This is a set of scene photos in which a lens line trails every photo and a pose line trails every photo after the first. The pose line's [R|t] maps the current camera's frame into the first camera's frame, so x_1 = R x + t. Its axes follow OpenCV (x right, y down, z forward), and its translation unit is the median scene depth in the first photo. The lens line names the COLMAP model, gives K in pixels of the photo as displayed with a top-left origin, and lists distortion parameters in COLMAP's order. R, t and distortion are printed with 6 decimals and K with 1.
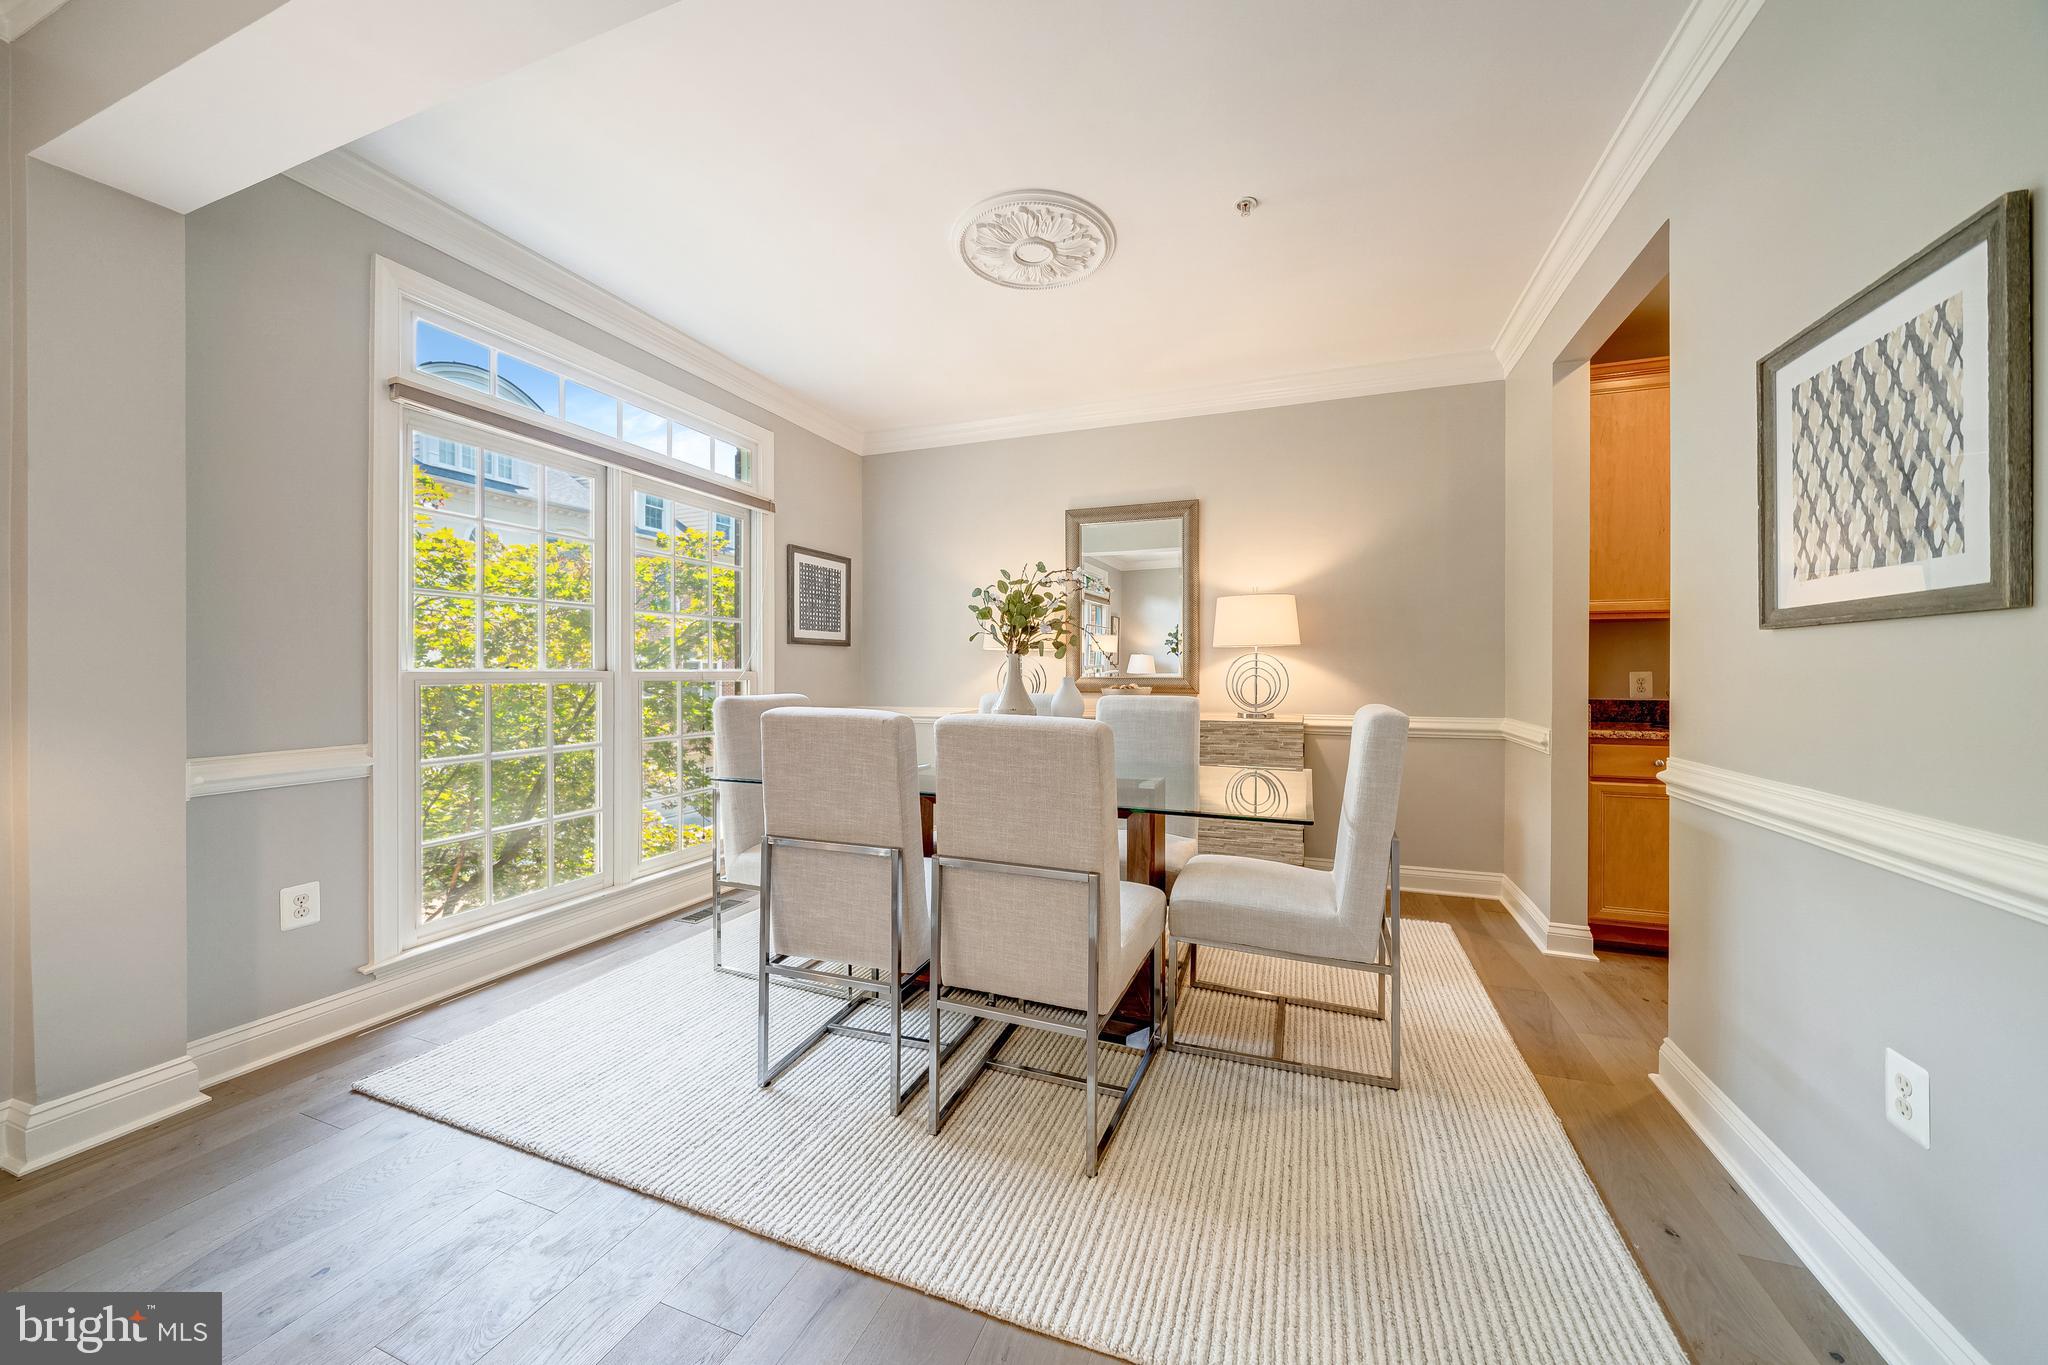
lens RADIAL K [[718.8, 0, 1042.8], [0, 718.8, 675.8], [0, 0, 1]] dist [-0.004822, -0.000069]
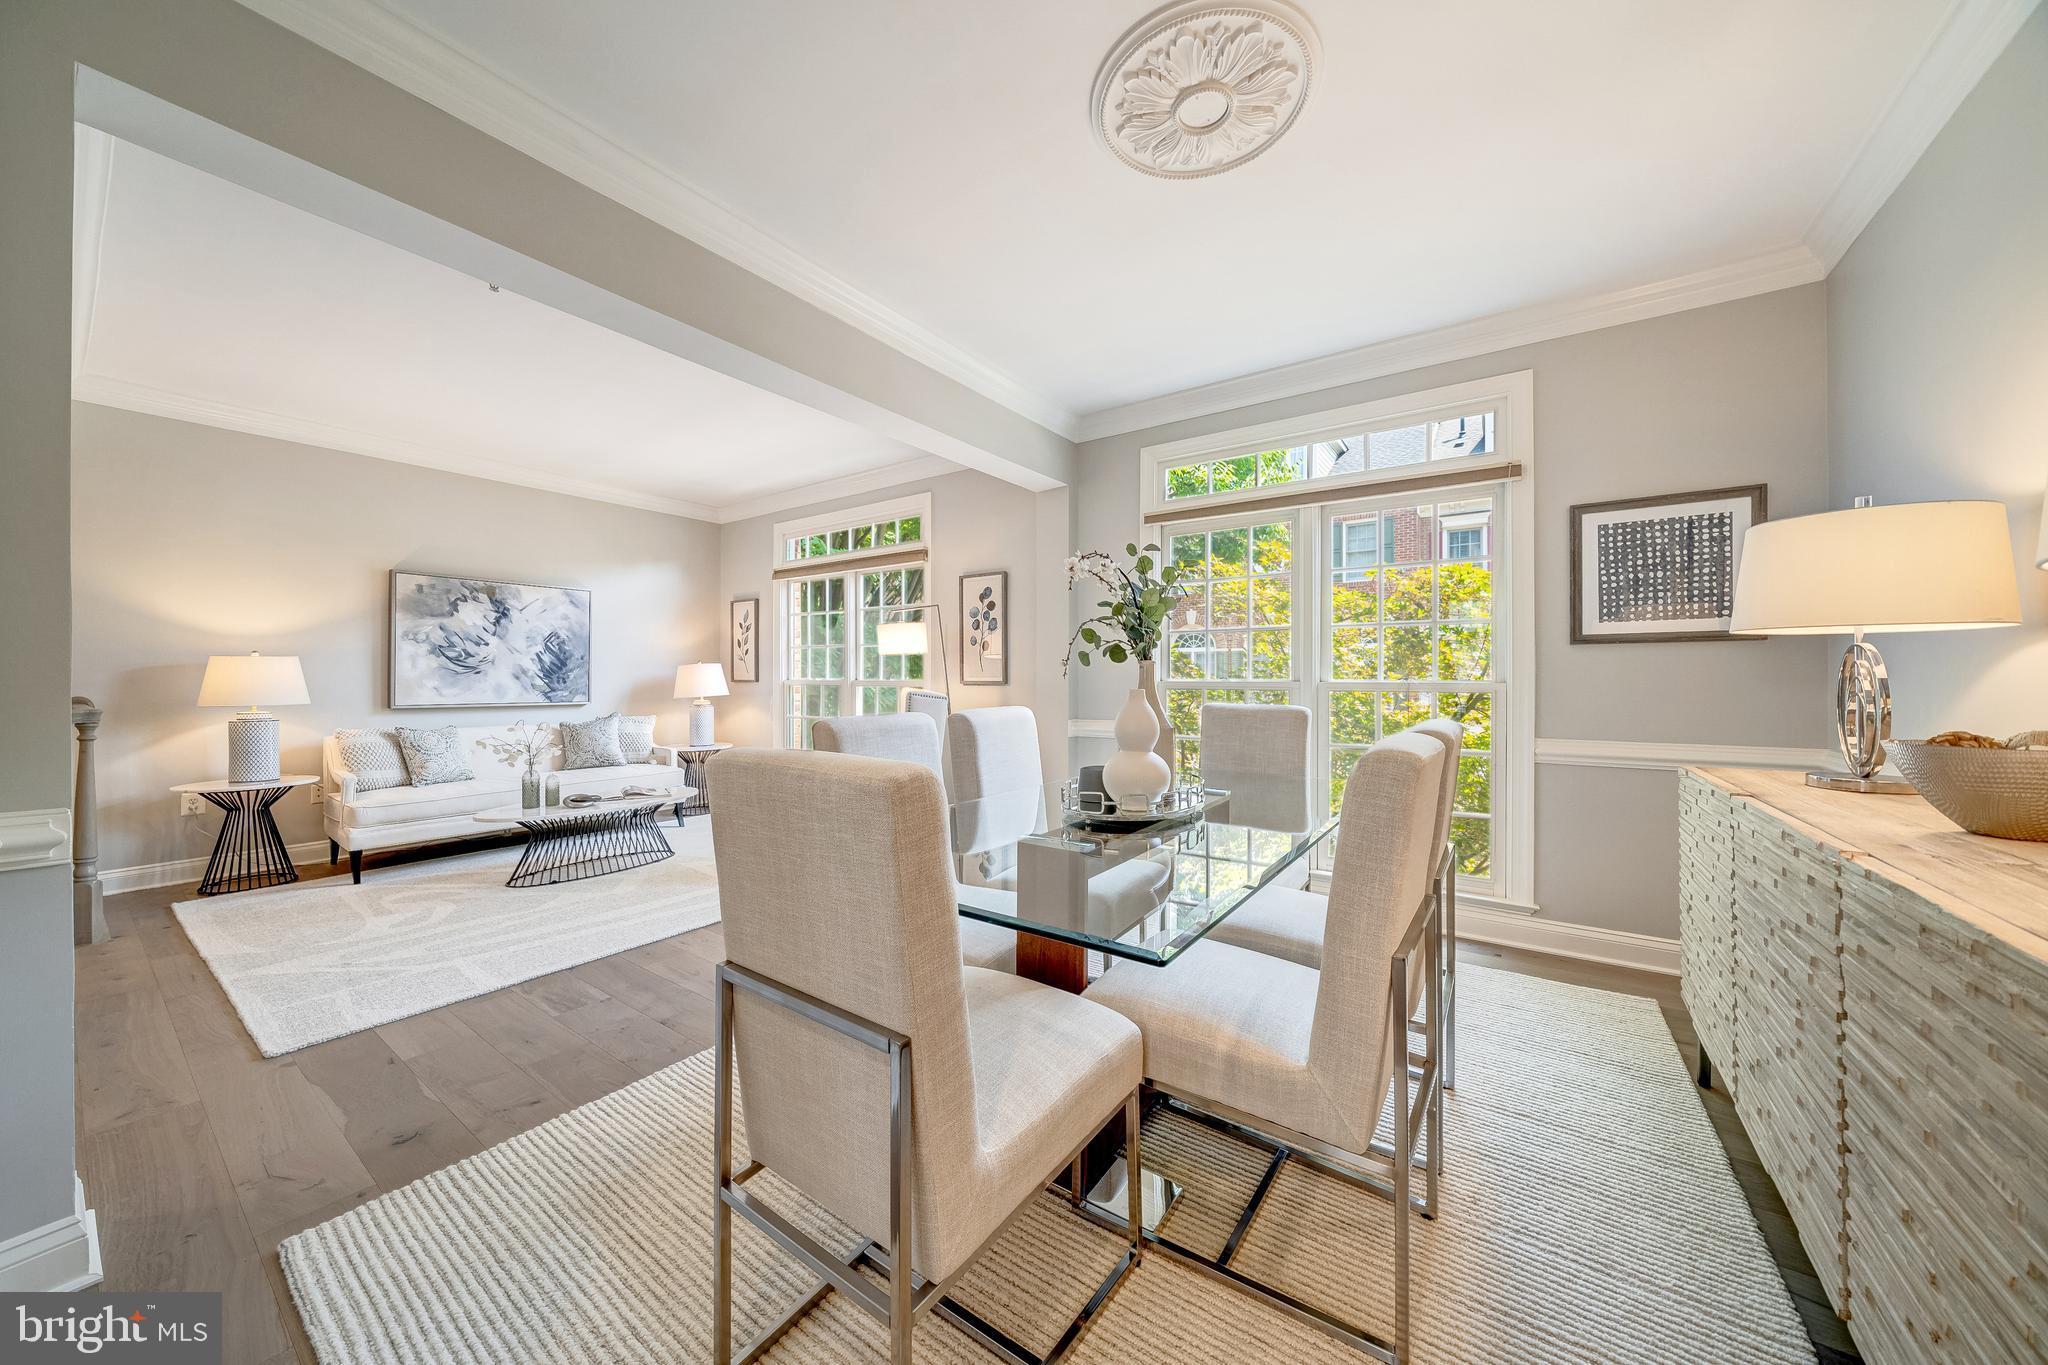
lens RADIAL K [[690.0, 0, 1018.2], [0, 690.0, 680.2], [0, 0, 1]] dist [-0.009108, 0.000166]
pose [[-0.268354, -0.002481, -0.963317, 0.834725], [-0.008739, 0.999962, -0.000141, -0.006257], [0.963281, 0.008381, -0.268365, 1.179624]]
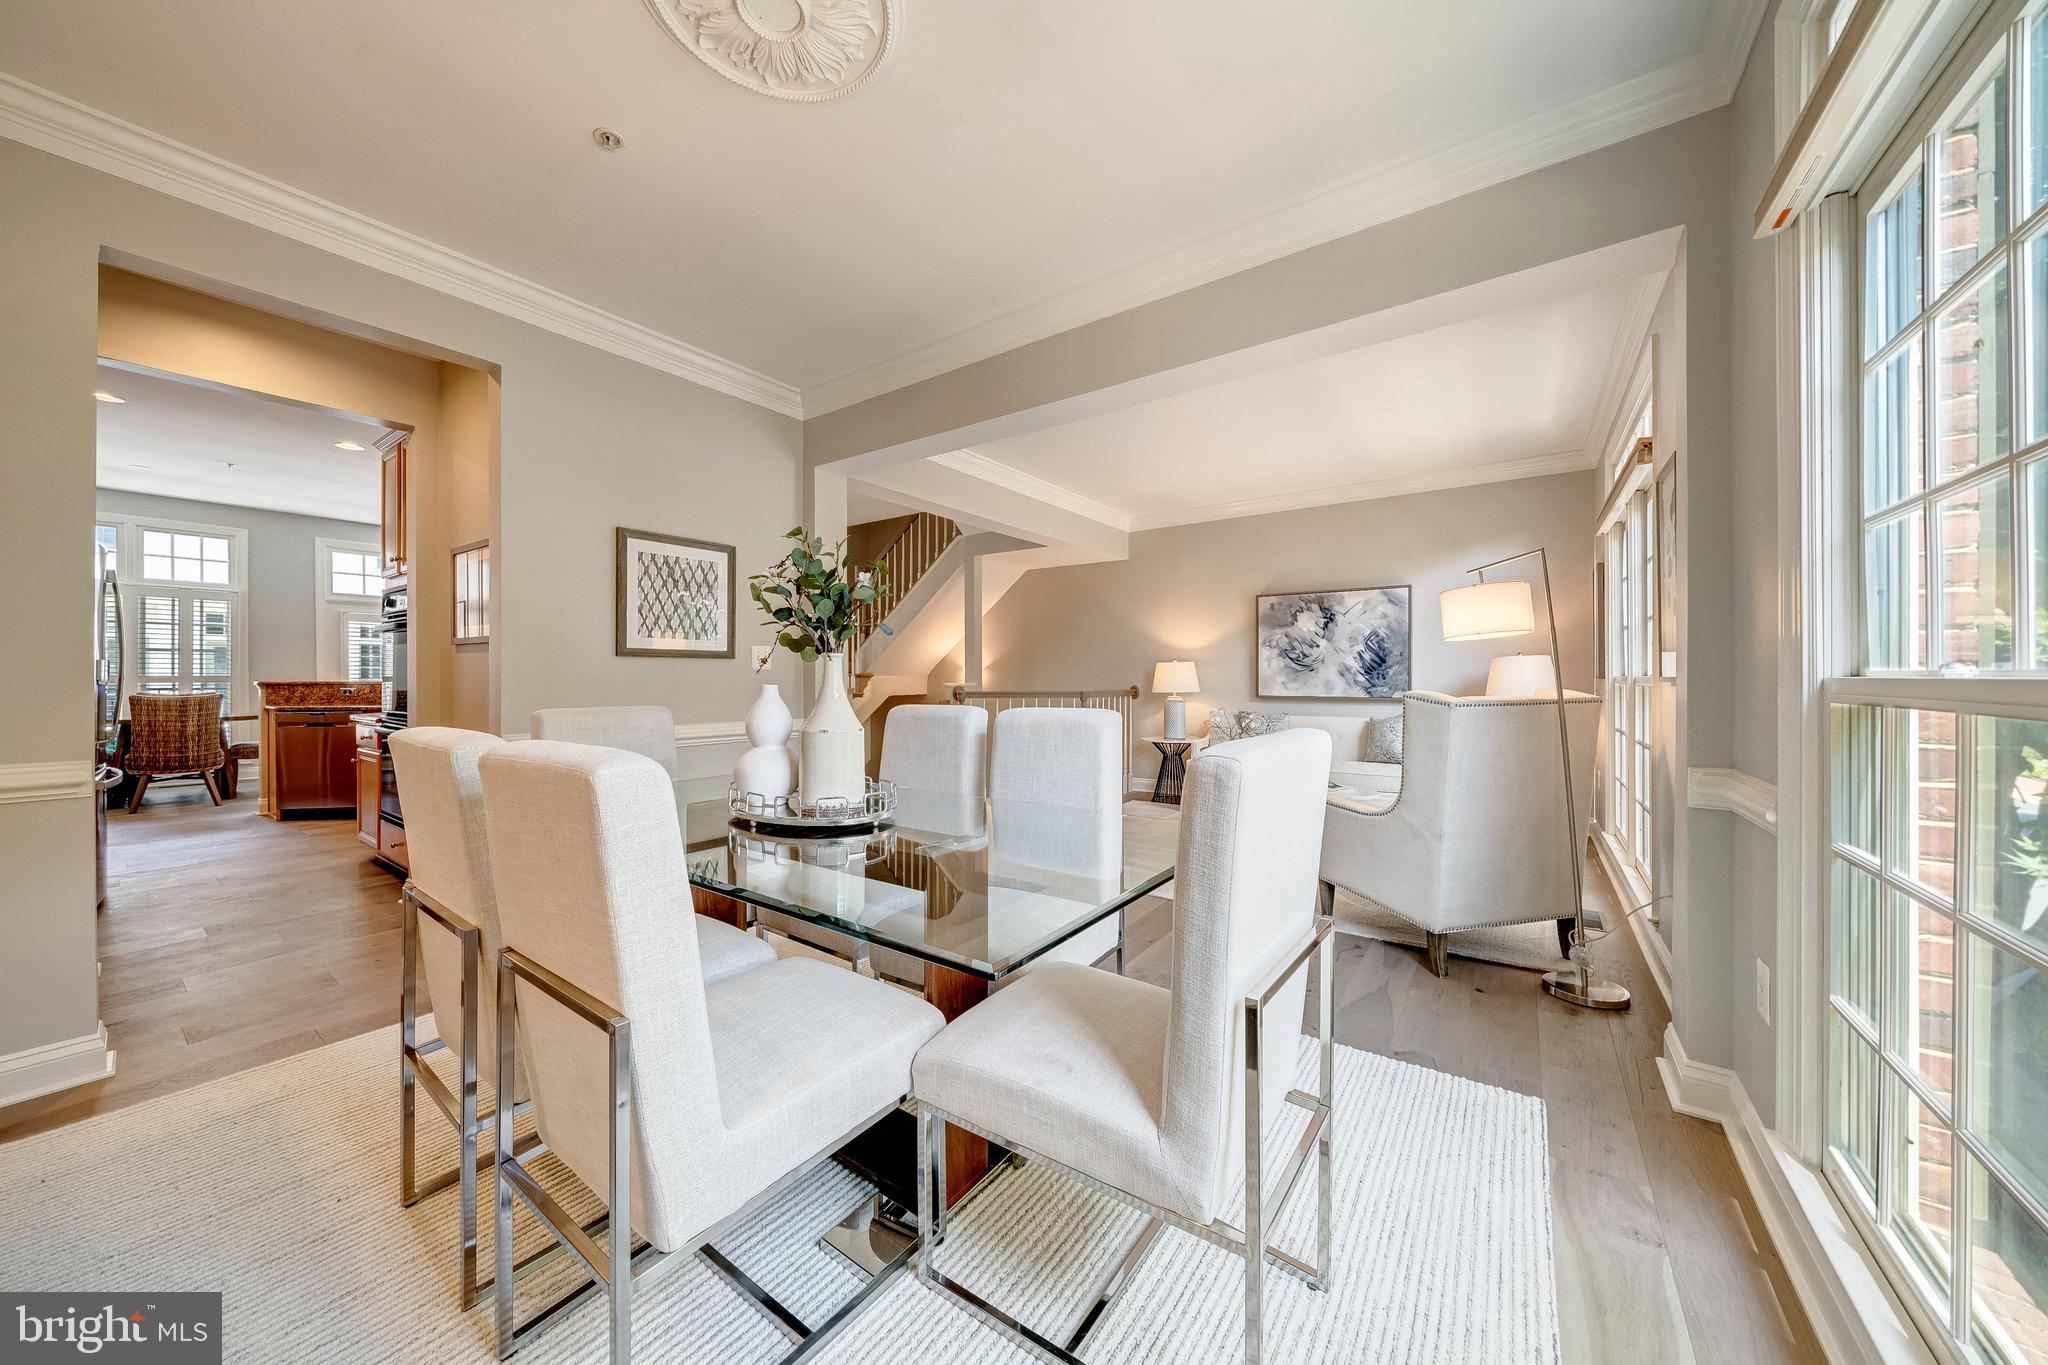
lens RADIAL K [[696.1, 0, 1025.8], [0, 696.1, 674.7], [0, 0, 1]] dist [-0.002633, -0.000072]
pose [[-0.967622, 0.000211, 0.252404, -0.438604], [0.001308, 0.999990, 0.004179, -0.011752], [-0.252401, 0.004374, -0.967613, 1.783345]]
